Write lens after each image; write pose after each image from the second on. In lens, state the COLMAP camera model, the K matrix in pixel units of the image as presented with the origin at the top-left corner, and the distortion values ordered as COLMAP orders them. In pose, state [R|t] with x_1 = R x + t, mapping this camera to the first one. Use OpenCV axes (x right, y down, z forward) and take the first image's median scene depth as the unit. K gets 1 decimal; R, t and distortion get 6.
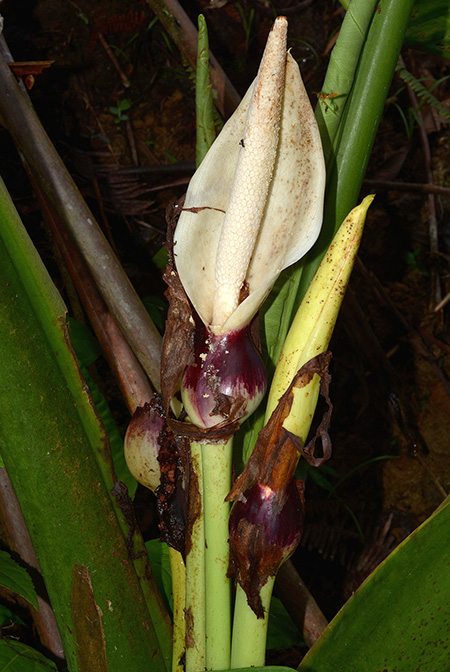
lens RADIAL K [[1889.6, 0, 226.2], [0, 1889.6, 339.5], [0, 0, 1]] dist [-0.014011, 0.000000]
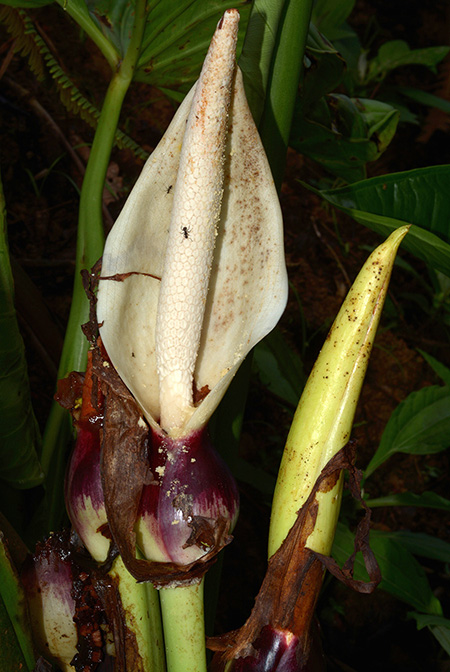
lens RADIAL K [[1889.6, 0, 223.6], [0, 1889.6, 331.1], [0, 0, 1]] dist [-0.014011, 0.000000]
pose [[0.935654, -0.102548, 0.337691, -0.234526], [0.125439, 0.991005, -0.046618, -0.007601], [-0.329873, 0.085978, 0.940102, 0.288619]]
